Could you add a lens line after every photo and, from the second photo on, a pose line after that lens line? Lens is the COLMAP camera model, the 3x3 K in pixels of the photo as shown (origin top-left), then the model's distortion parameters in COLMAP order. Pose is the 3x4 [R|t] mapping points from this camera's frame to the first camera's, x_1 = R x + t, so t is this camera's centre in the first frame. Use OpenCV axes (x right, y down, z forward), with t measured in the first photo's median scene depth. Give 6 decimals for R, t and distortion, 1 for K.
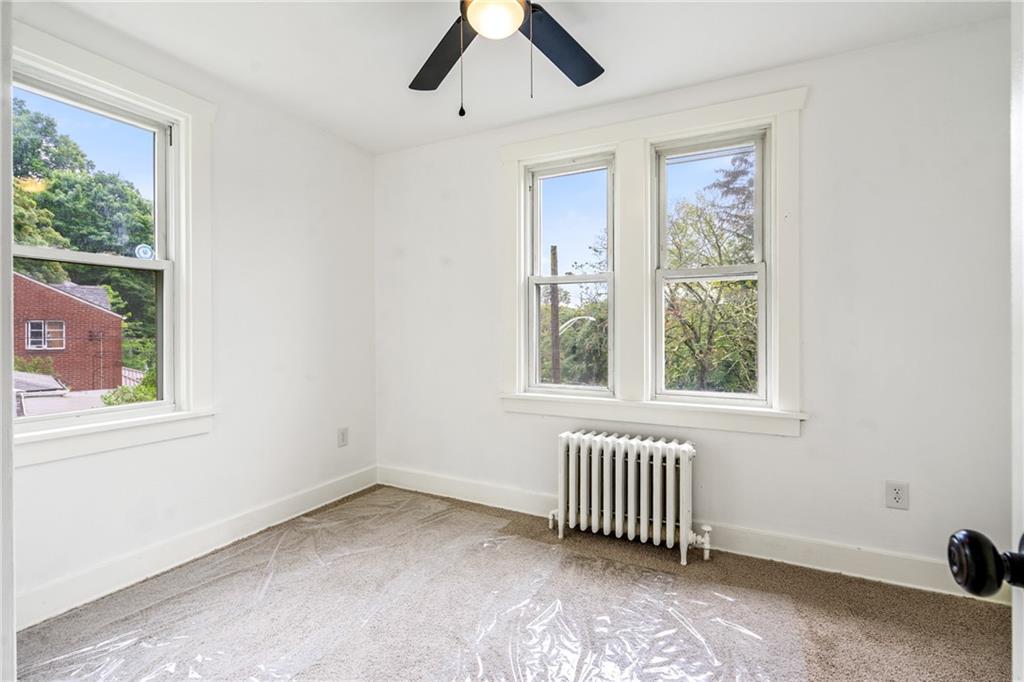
lens RADIAL K [[462.9, 0, 512.0], [0, 462.9, 341.0], [0, 0, 1]] dist [0.001468, 0.000160]
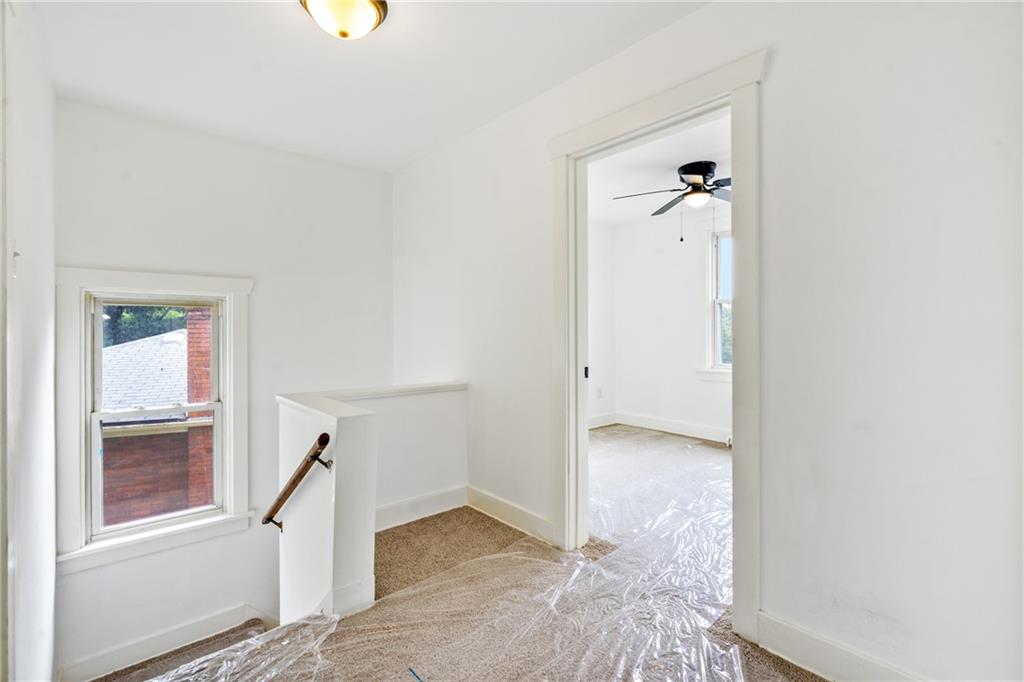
lens RADIAL K [[462.9, 0, 512.0], [0, 462.9, 341.0], [0, 0, 1]] dist [0.001468, 0.000160]
pose [[0.926033, -0.001989, -0.377438, -0.011177], [0.006202, 0.999931, 0.009947, -0.004932], [0.377393, -0.011552, 0.925981, -0.860142]]
